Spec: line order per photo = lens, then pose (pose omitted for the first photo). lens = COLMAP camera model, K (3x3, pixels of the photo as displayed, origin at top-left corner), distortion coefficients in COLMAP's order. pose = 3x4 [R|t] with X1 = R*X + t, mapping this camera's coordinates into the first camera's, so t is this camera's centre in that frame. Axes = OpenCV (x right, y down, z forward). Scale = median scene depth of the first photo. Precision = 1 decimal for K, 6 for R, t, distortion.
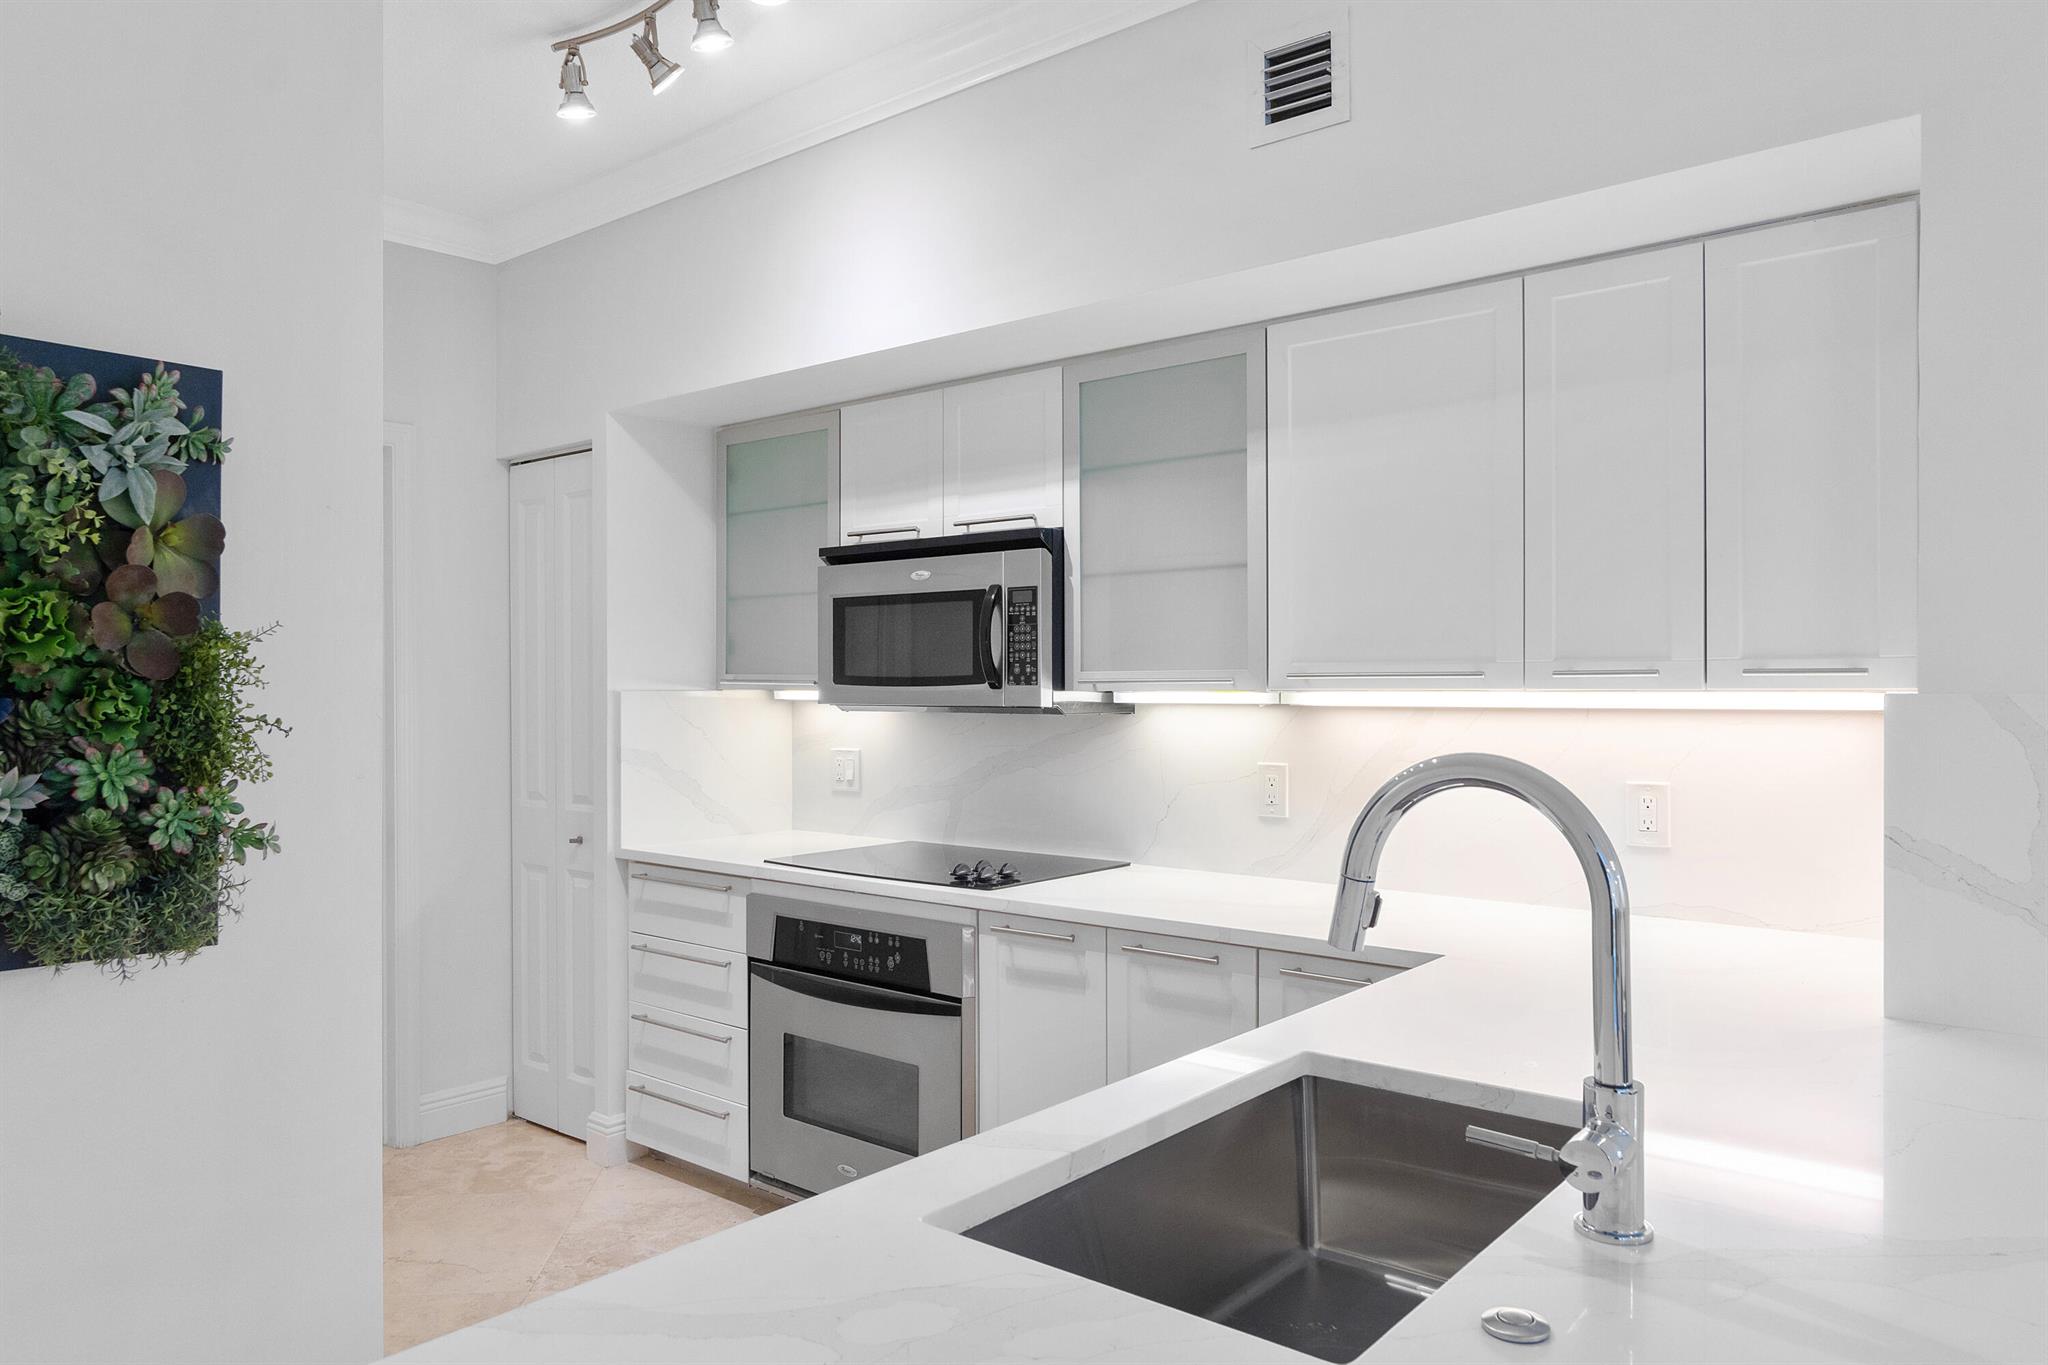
lens RADIAL K [[1378.2, 0, 1016.8], [0, 1378.2, 687.0], [0, 0, 1]] dist [-0.004780, 0.001385]
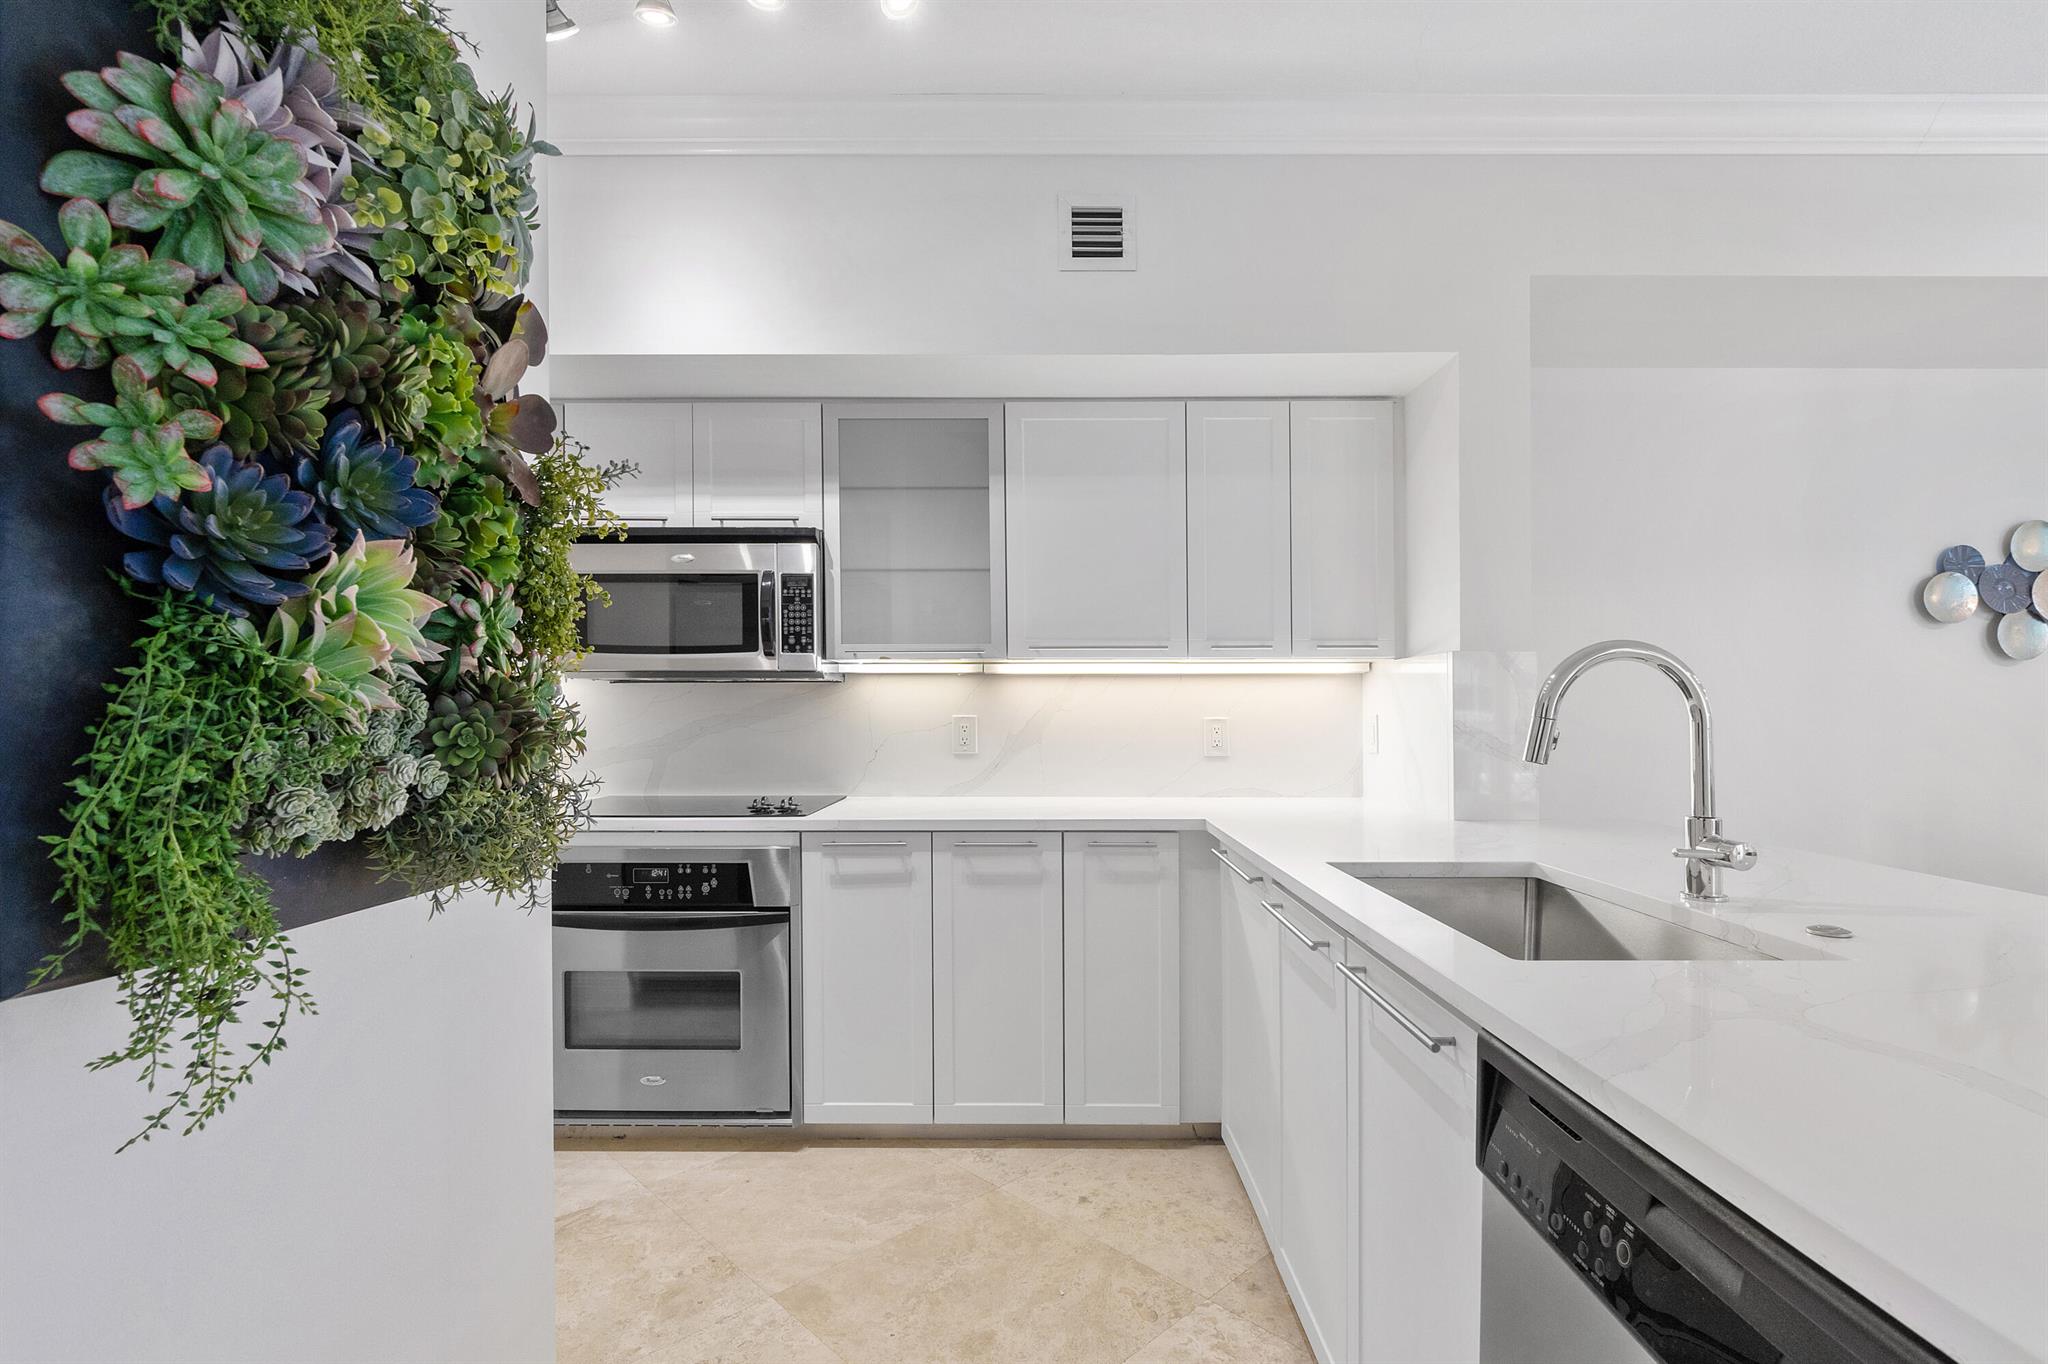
lens RADIAL K [[937.4, 0, 1024.6], [0, 937.4, 710.4], [0, 0, 1]] dist [-0.002003, -0.000123]
pose [[0.768084, 0.003346, 0.640341, -0.383335], [0.000489, 0.999983, -0.005812, 0.055991], [-0.640349, 0.004777, 0.768069, 0.225662]]
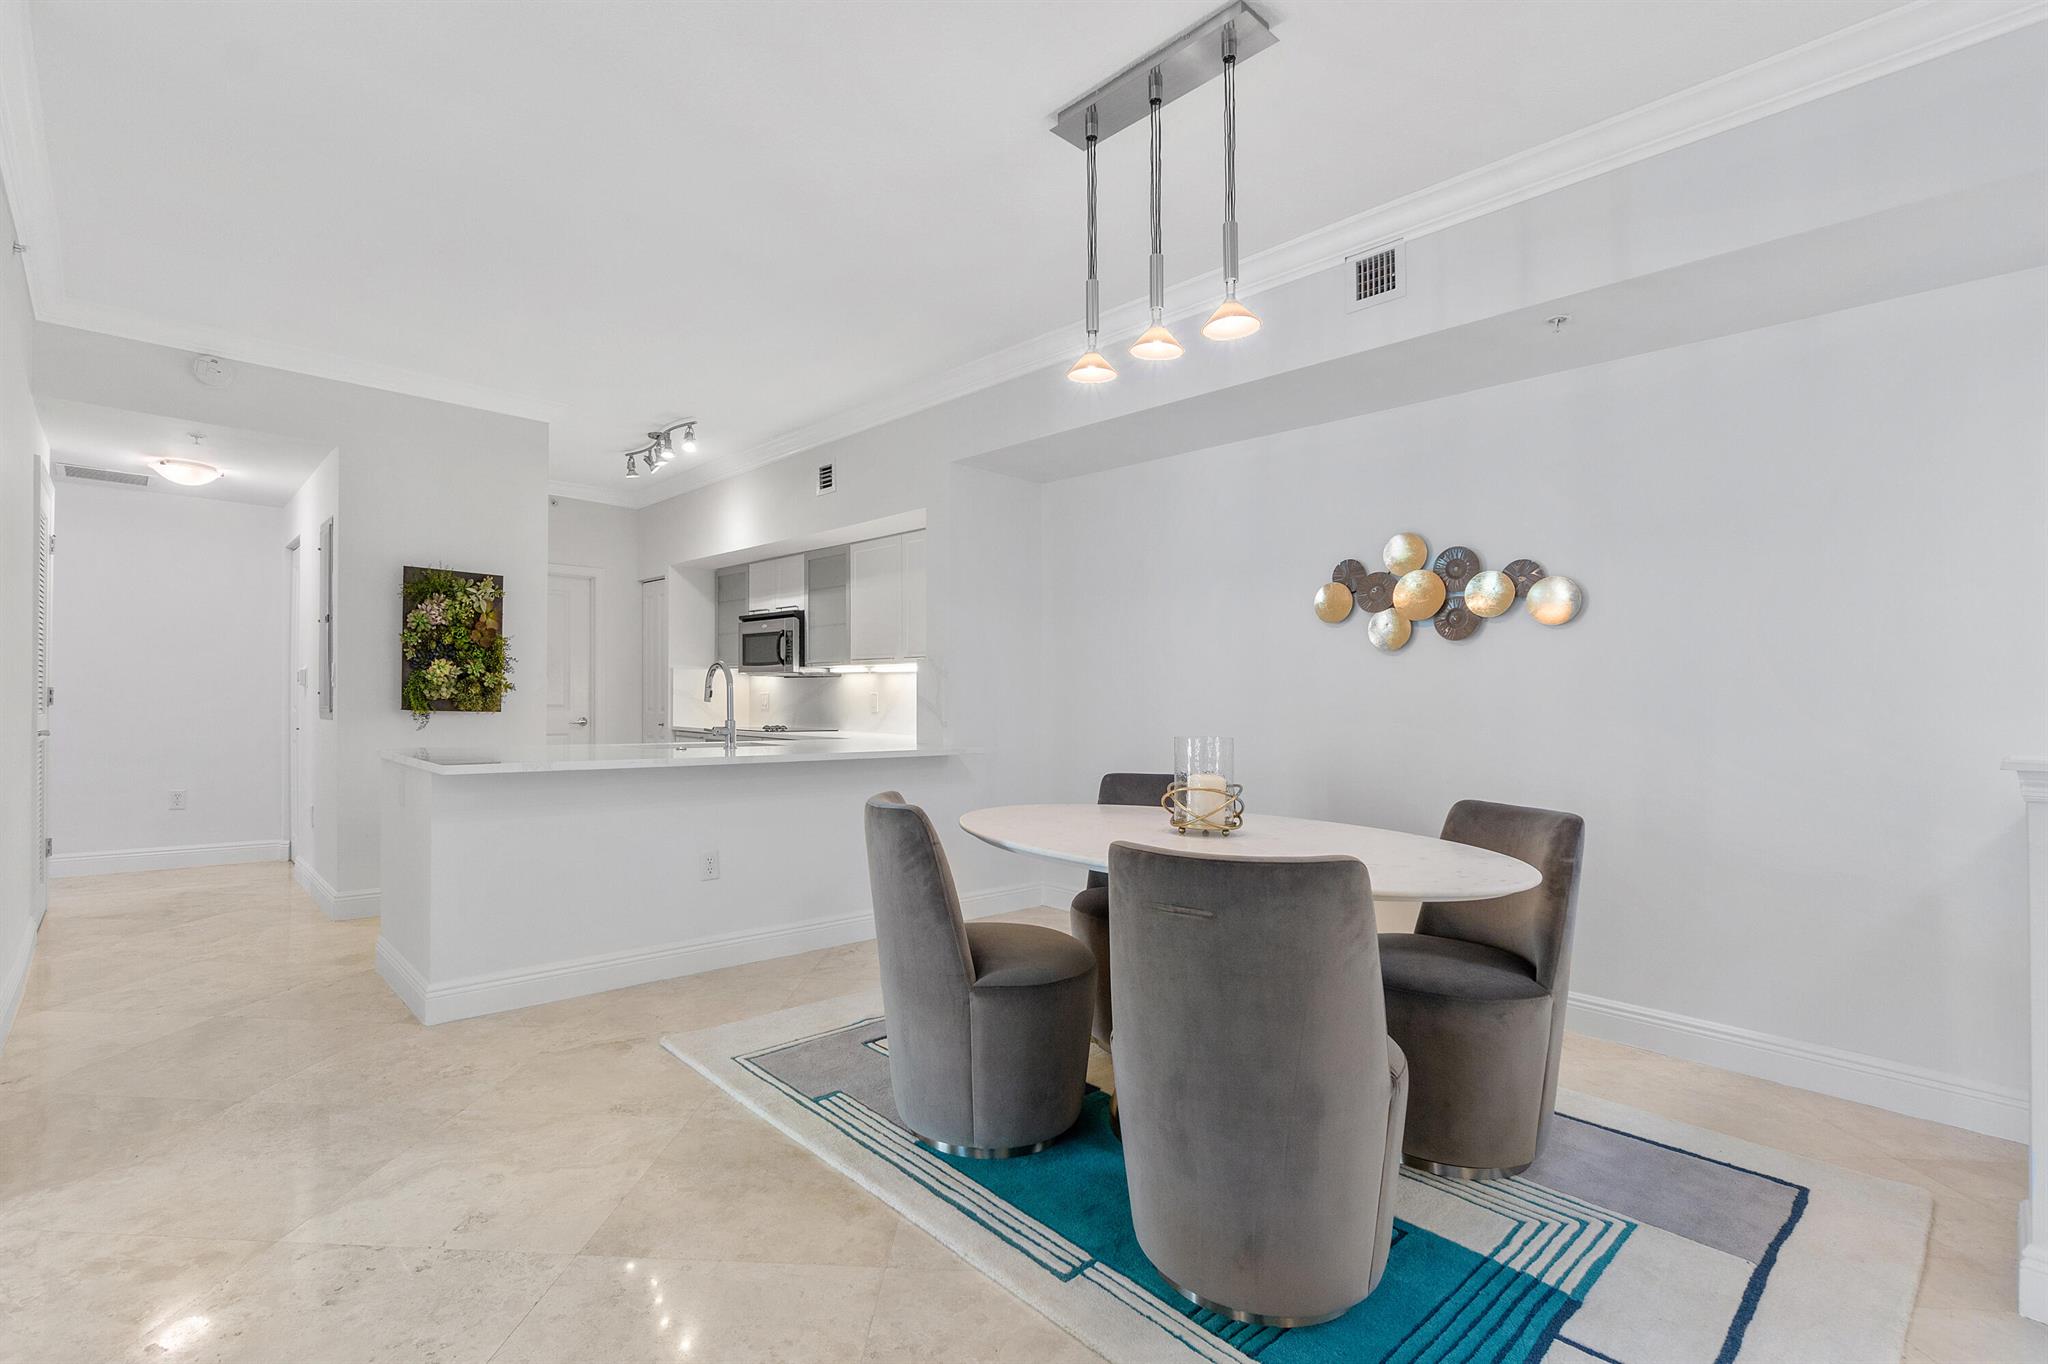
lens RADIAL K [[908.5, 0, 1027.3], [0, 908.5, 714.3], [0, 0, 1]] dist [-0.015861, -0.000550]
pose [[0.996199, 0.018801, -0.085054, 0.674519], [-0.017641, 0.999741, 0.014361, 0.067749], [0.085302, -0.012806, 0.996273, -0.867102]]
